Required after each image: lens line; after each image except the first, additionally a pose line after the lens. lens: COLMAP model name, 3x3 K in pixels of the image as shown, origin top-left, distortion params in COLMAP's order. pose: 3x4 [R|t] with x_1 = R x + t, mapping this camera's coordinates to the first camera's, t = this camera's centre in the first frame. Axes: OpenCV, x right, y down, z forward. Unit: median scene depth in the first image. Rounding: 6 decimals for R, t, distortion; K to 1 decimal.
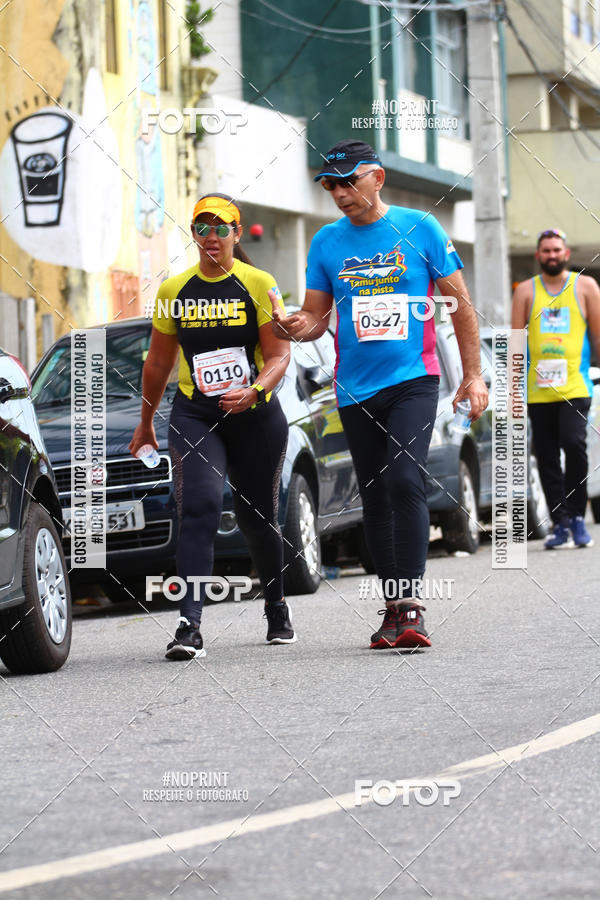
lens RADIAL K [[5112.2, 0, 299.3], [0, 5112.2, 400.3], [0, 0, 1]] dist [0.235180, 10.392571]
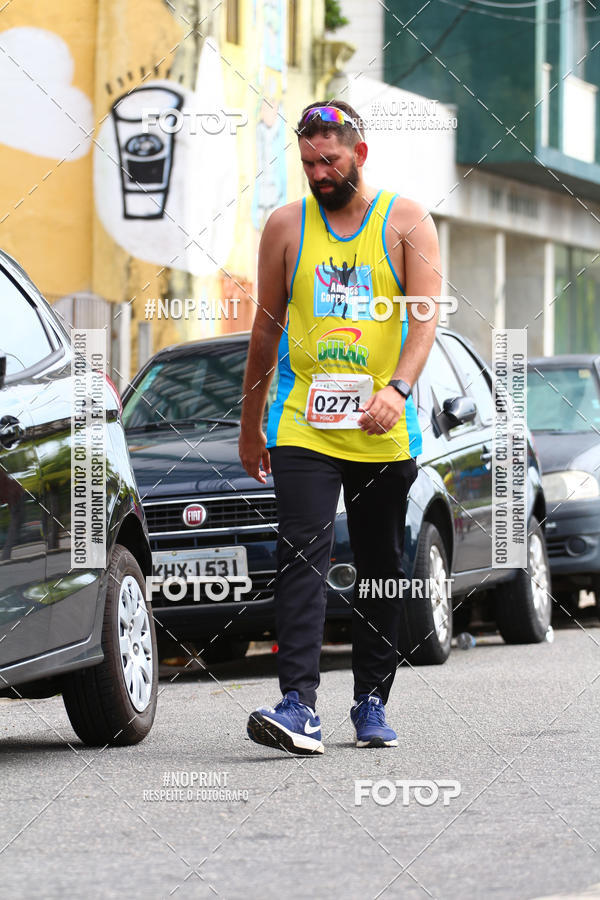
lens RADIAL K [[5112.2, 0, 299.3], [0, 5112.2, 400.3], [0, 0, 1]] dist [0.235180, 10.392571]
pose [[0.998871, 0.043021, -0.020137, -0.005681], [-0.042834, 0.999036, 0.009622, -0.013383], [0.020531, -0.008748, 0.999751, 0.146568]]
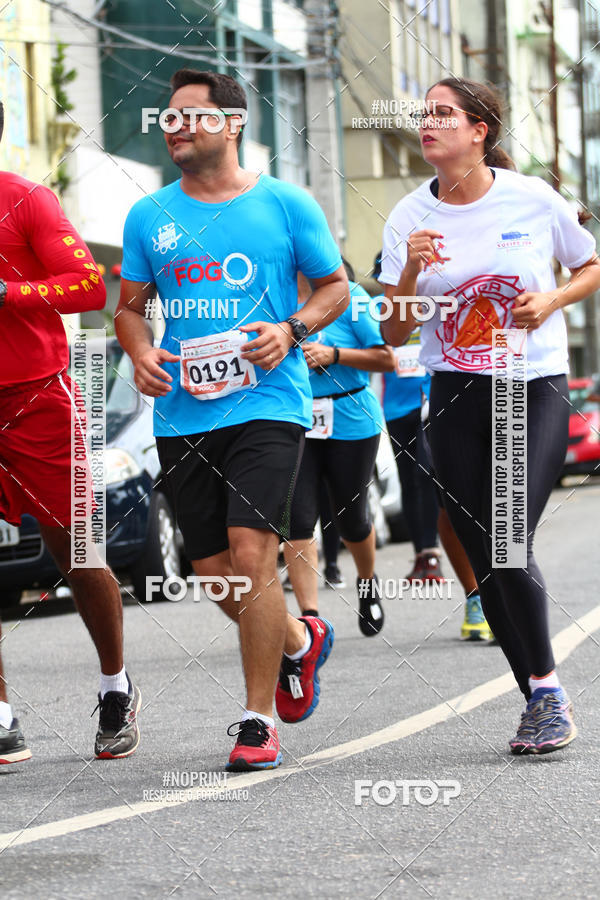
lens RADIAL K [[5045.0, 0, 216.4], [0, 5045.0, 235.9], [0, 0, 1]] dist [0.416034, 5.626105]
pose [[0.999794, -0.008272, 0.018528, -0.007318], [0.008906, 0.999369, -0.034373, -0.003193], [-0.018232, 0.034531, 0.999237, -0.088448]]
